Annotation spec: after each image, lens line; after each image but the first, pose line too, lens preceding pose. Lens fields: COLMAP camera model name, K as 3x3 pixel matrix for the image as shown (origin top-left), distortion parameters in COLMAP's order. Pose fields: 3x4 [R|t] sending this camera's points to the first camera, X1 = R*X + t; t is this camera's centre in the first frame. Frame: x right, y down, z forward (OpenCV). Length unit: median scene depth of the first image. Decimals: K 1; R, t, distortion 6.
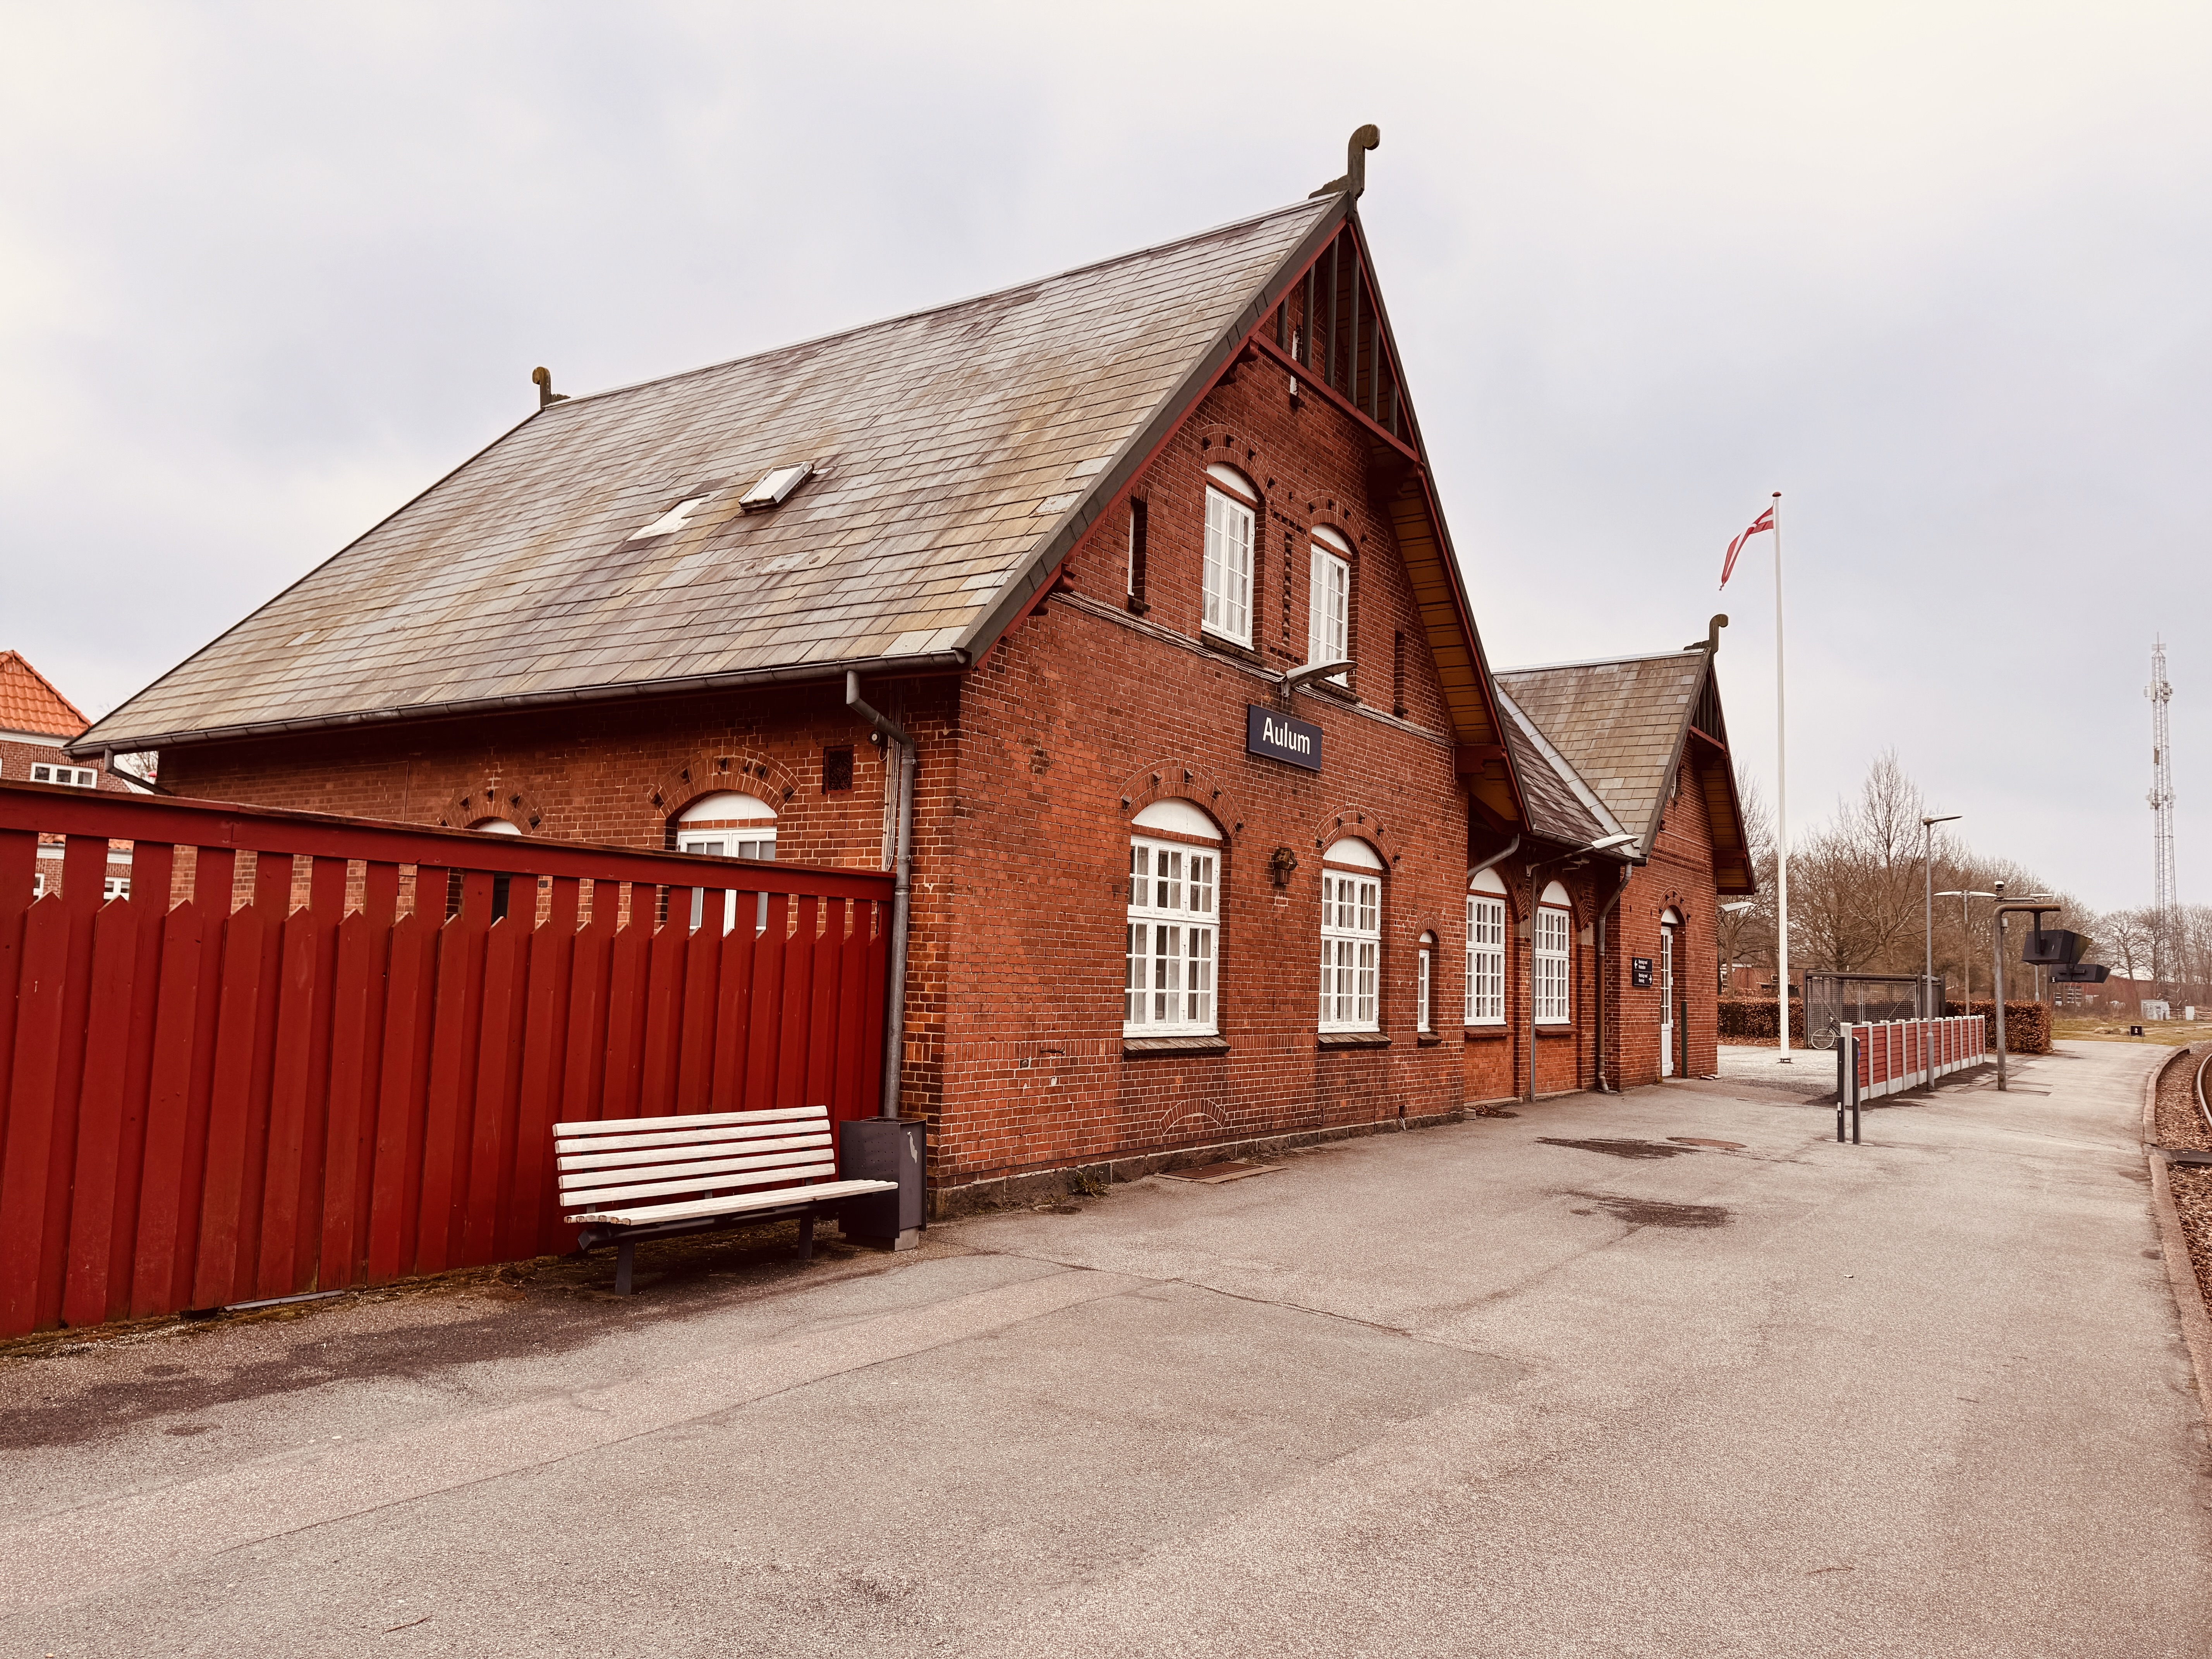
lens RADIAL K [[1530.1, 0, 1106.0], [0, 1530.1, 829.5], [0, 0, 1]] dist [0.186731, -0.377277]
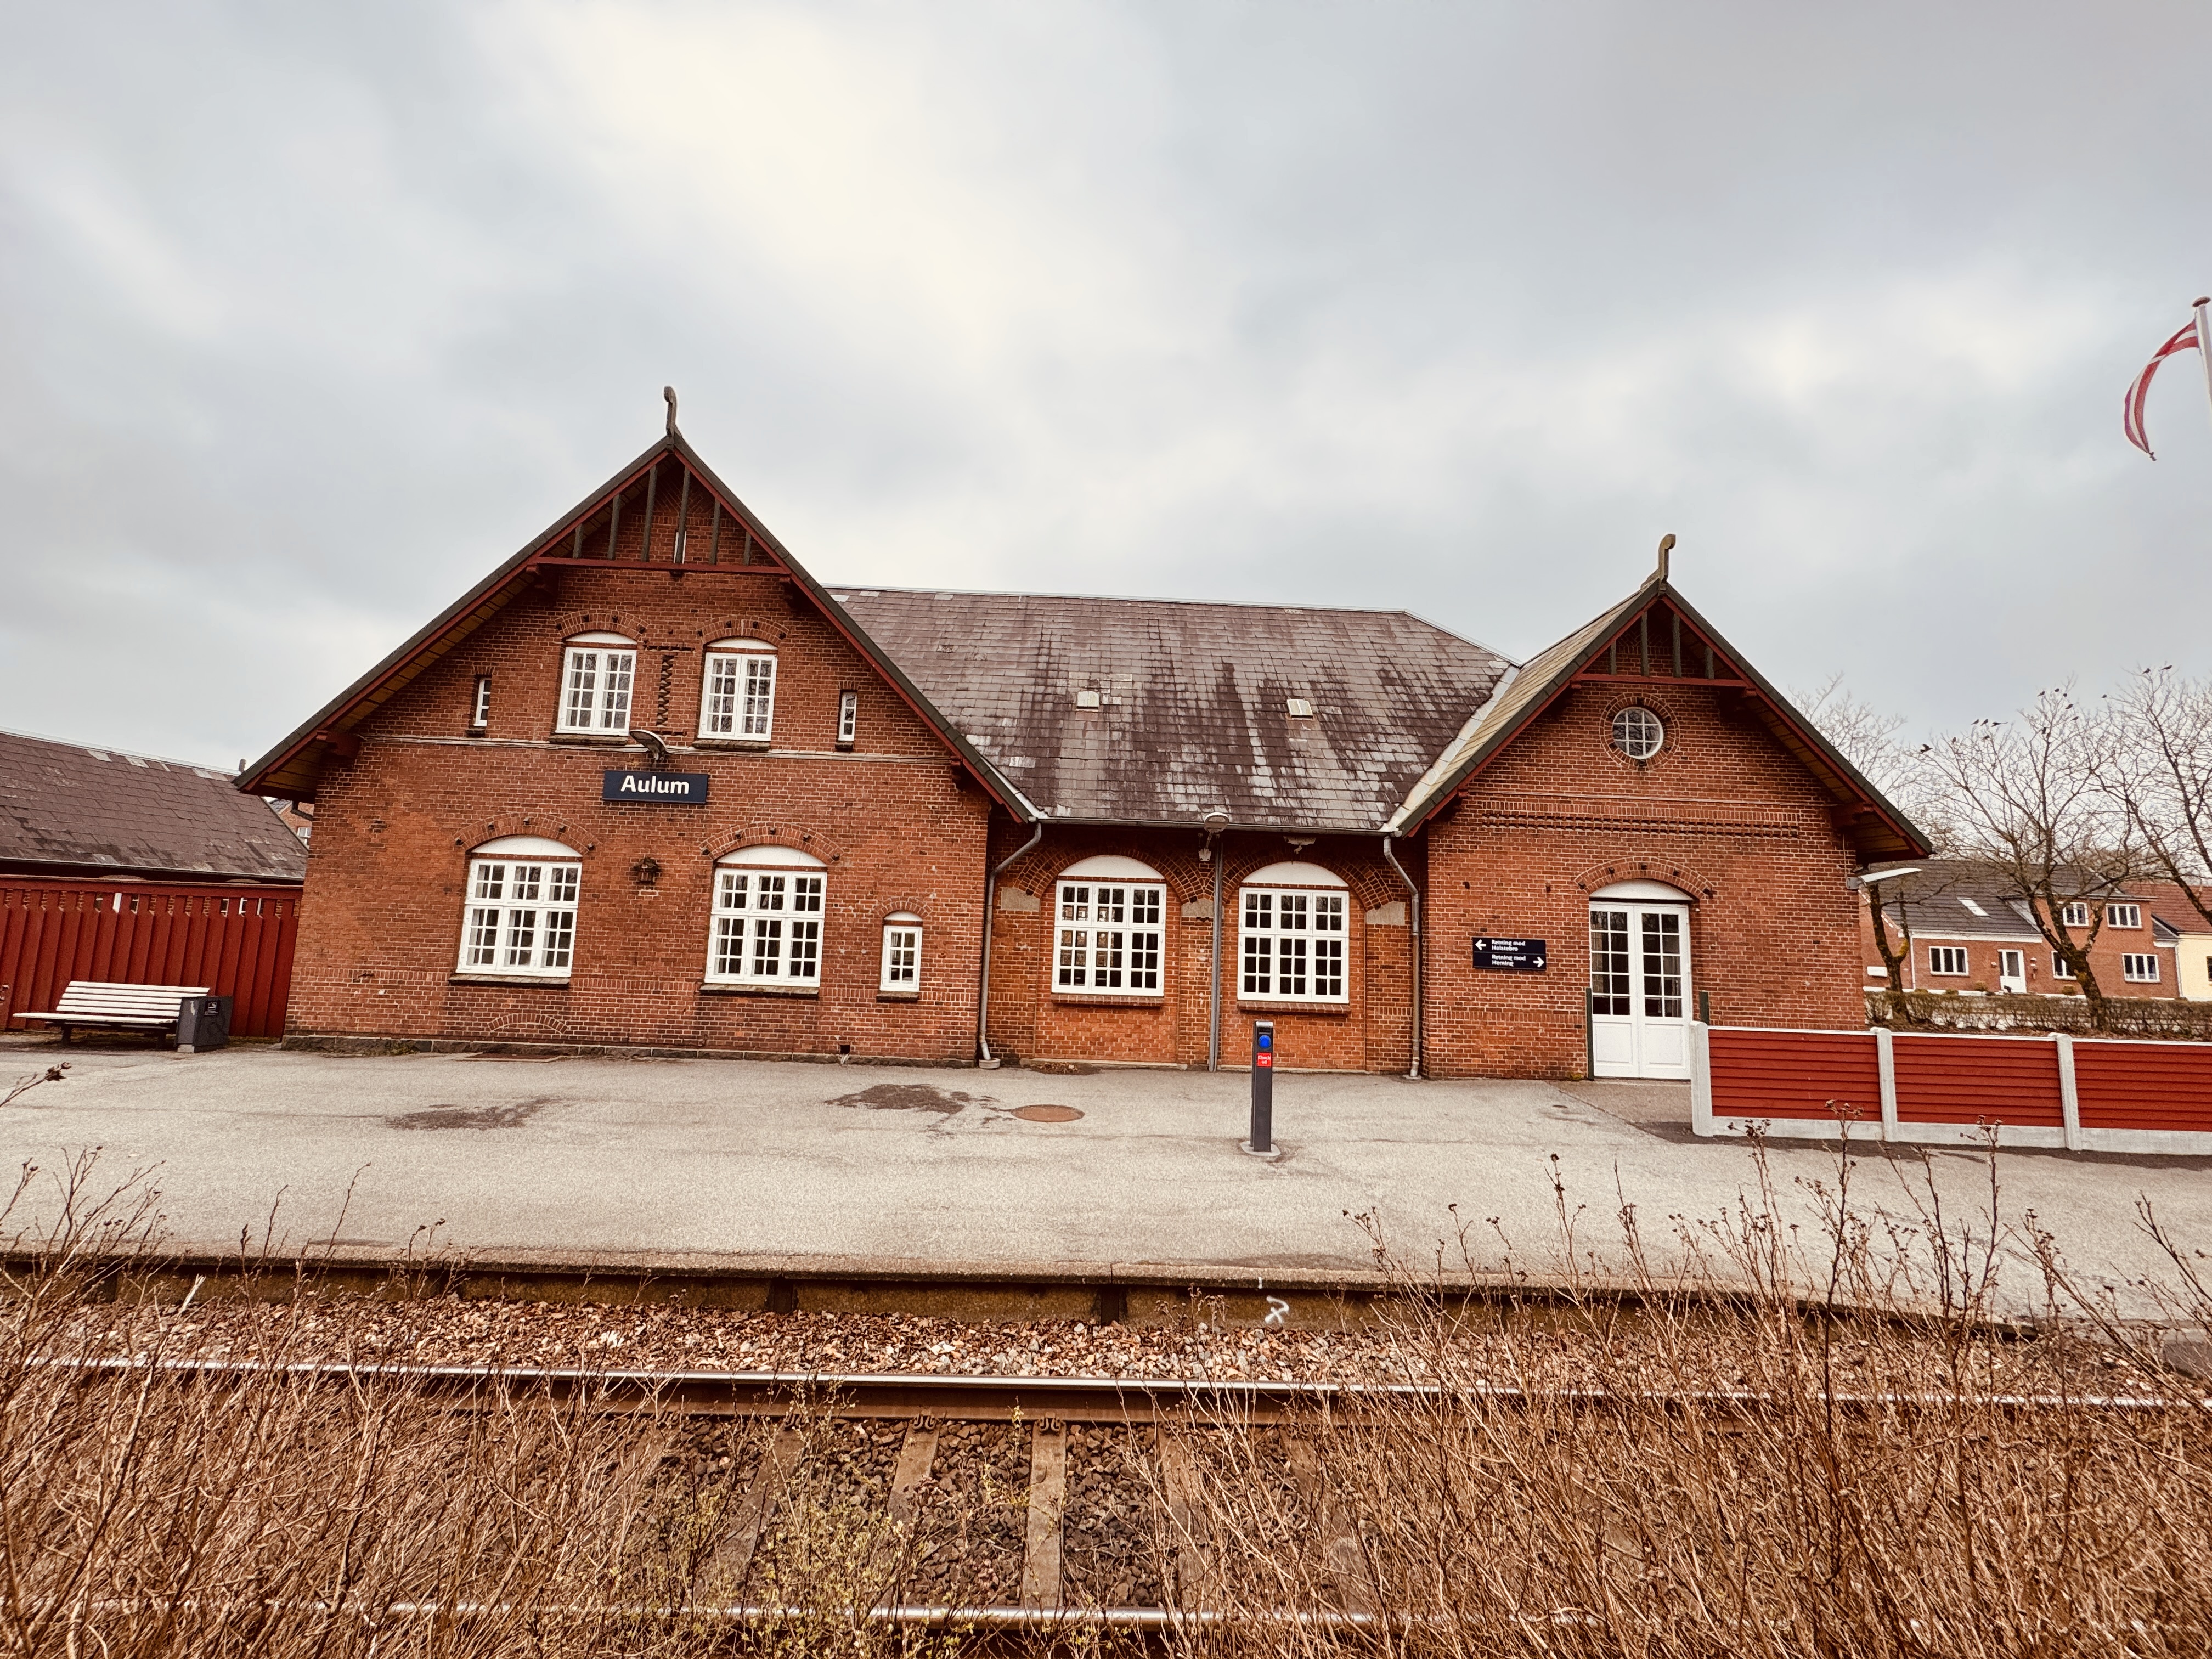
lens RADIAL K [[785.6, 0, 1106.1], [0, 785.6, 863.1], [0, 0, 1]] dist [-0.000608, -0.000108]
pose [[0.564167, -0.101643, -0.819380, 0.990942], [0.057605, 0.994821, -0.083743, 0.106647], [0.823648, 0.000045, 0.567101, 0.915091]]
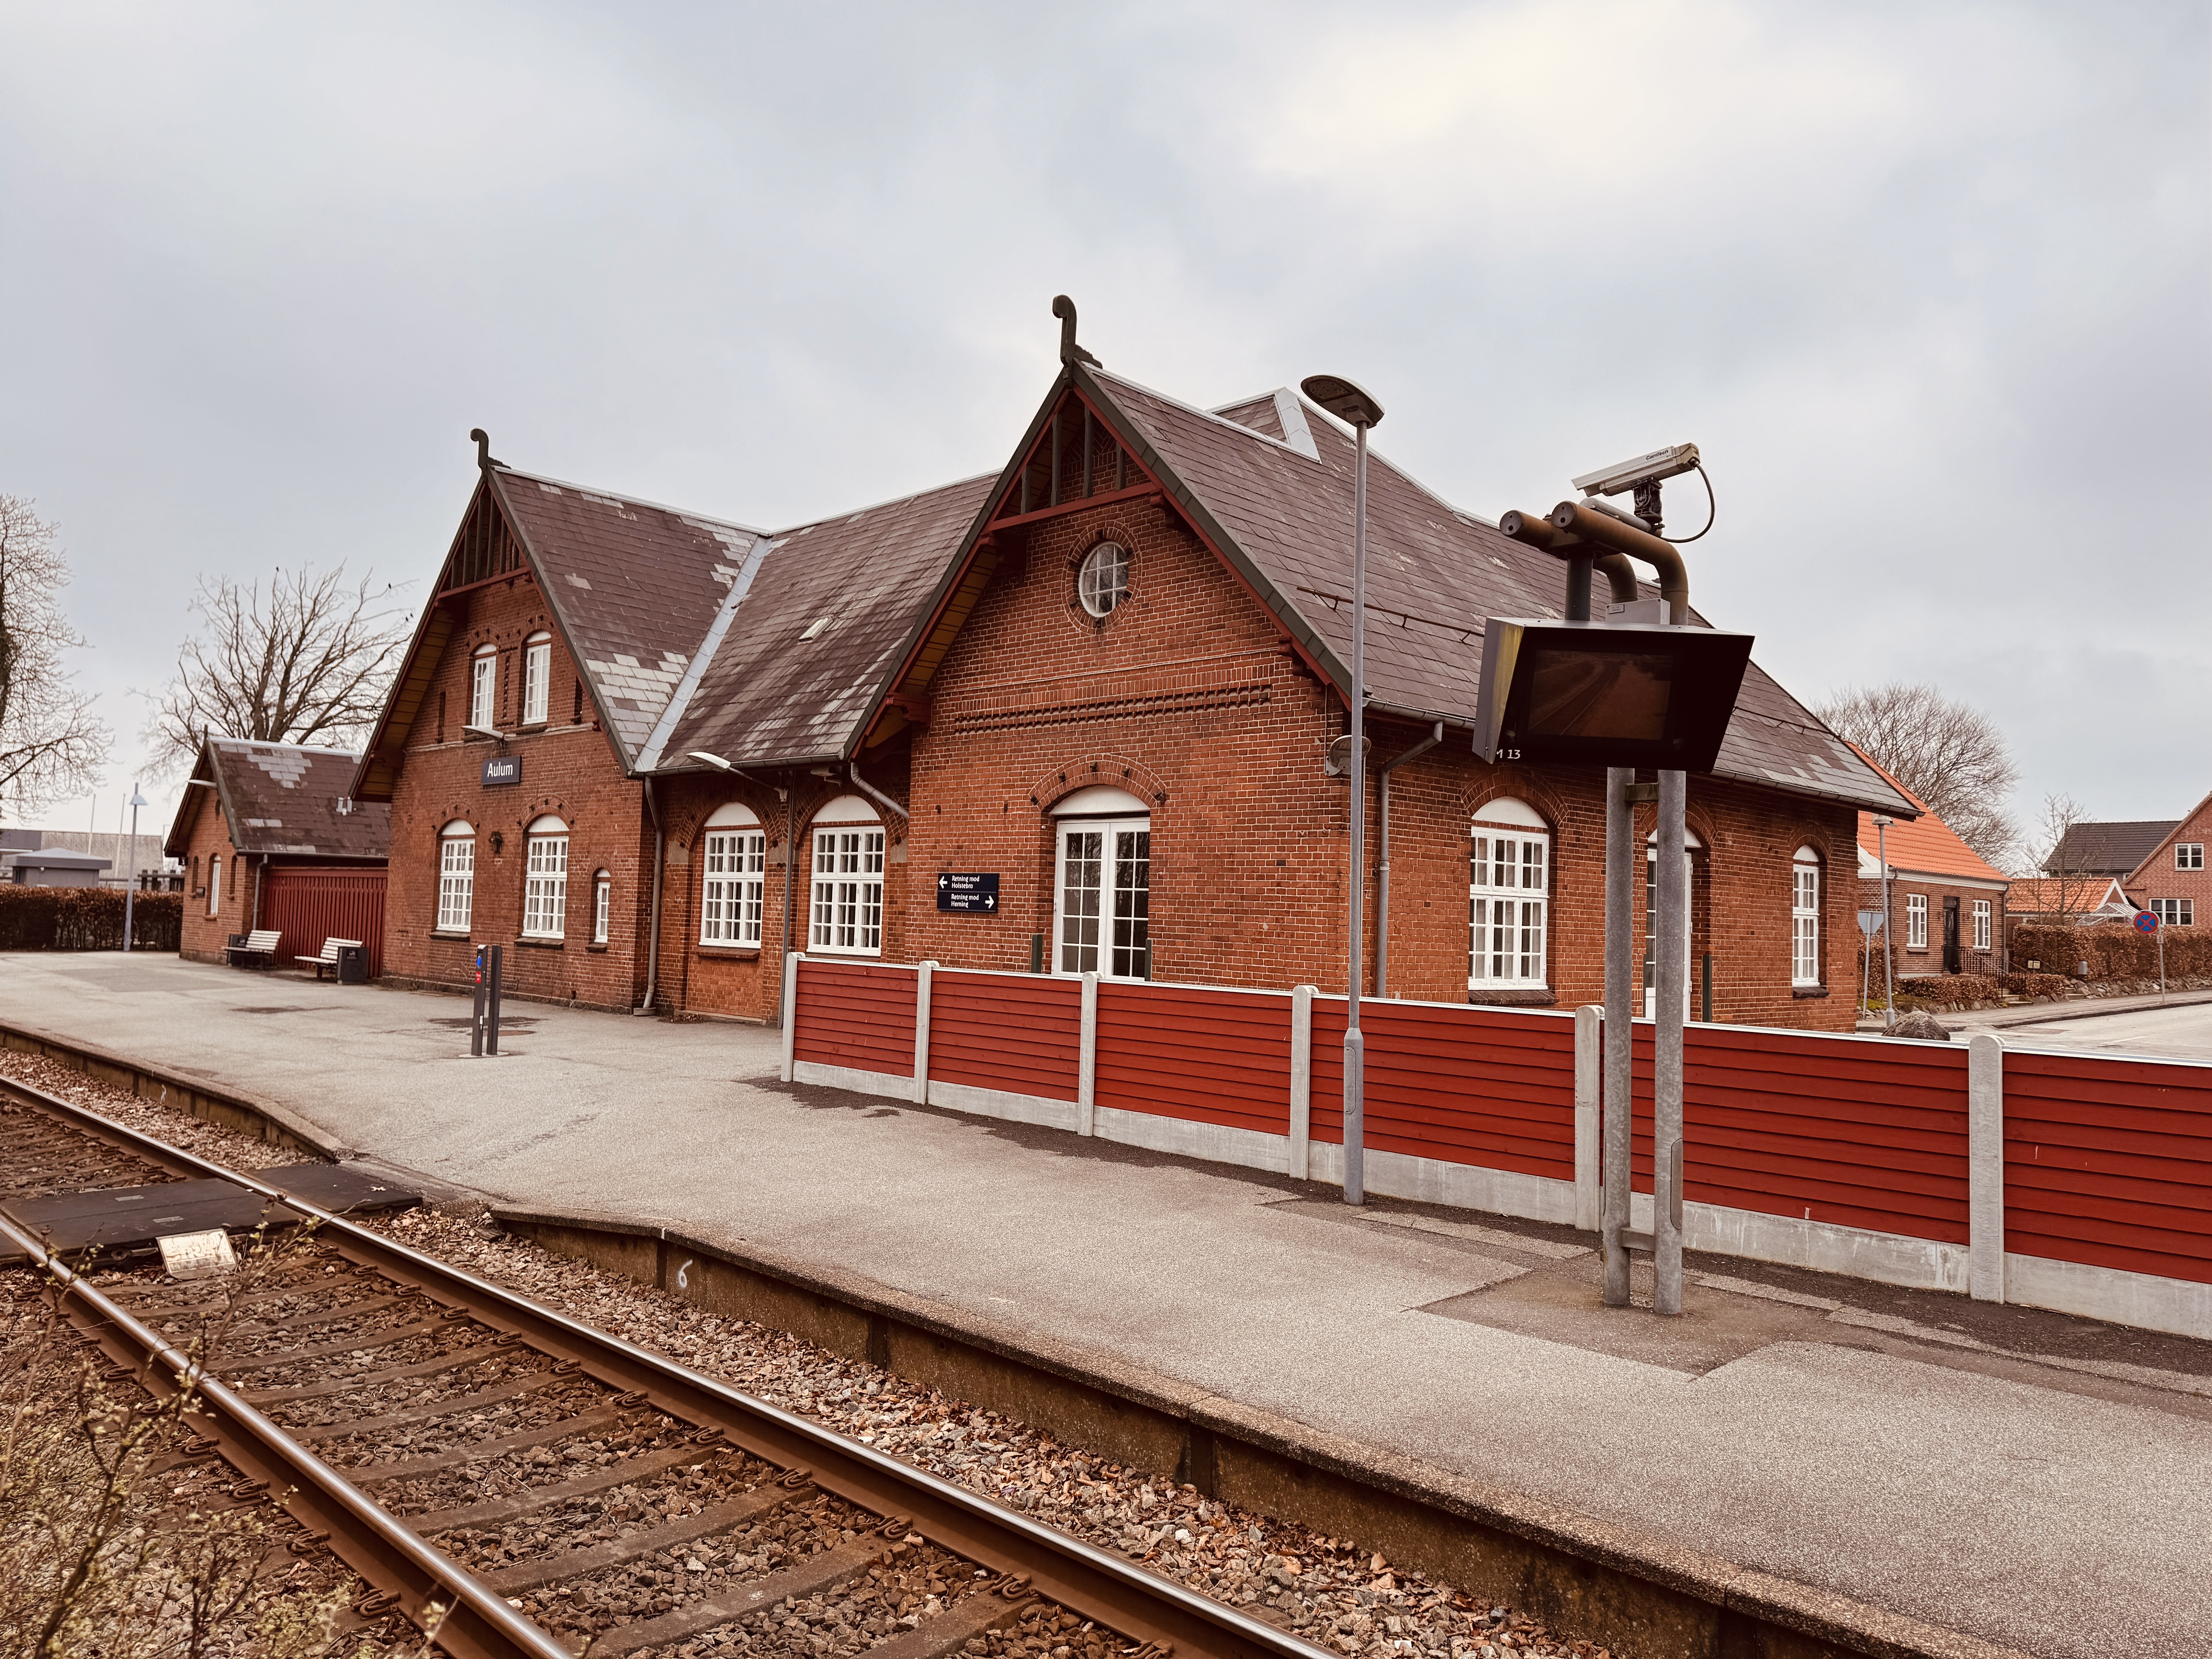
lens RADIAL K [[1530.1, 0, 1106.0], [0, 1530.1, 829.5], [0, 0, 1]] dist [0.186731, -0.377277]
pose [[-0.208156, -0.089072, -0.974032, 1.724757], [0.055883, 0.993135, -0.102762, 0.233925], [0.976498, -0.075822, -0.201749, 2.033576]]
